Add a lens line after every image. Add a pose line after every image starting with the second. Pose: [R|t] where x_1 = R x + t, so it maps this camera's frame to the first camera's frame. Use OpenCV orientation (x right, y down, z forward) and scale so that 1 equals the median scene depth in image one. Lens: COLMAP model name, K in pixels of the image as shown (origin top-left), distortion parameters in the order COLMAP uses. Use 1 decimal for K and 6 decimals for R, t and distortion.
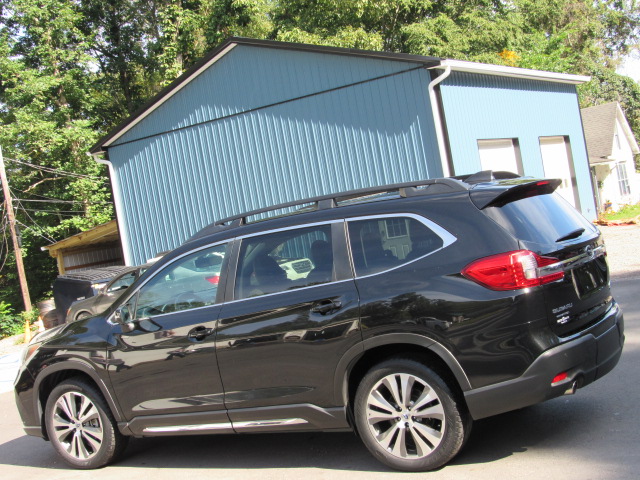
lens RADIAL K [[986.1, 0, 320.0], [0, 986.1, 240.0], [0, 0, 1]] dist [-0.098282, 0.060045]
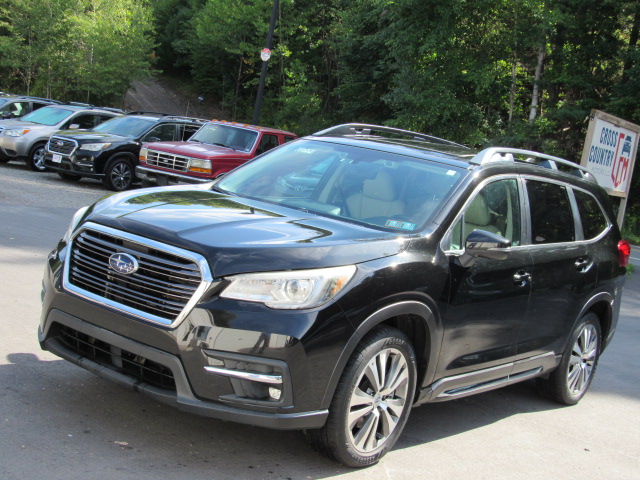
lens RADIAL K [[973.5, 0, 320.0], [0, 973.5, 240.0], [0, 0, 1]] dist [-0.121913, 0.096285]
pose [[0.047414, 0.079002, 0.995746, -0.201068], [-0.164672, 0.983846, -0.070217, 0.030736], [-0.985208, -0.160642, 0.059658, 0.227800]]
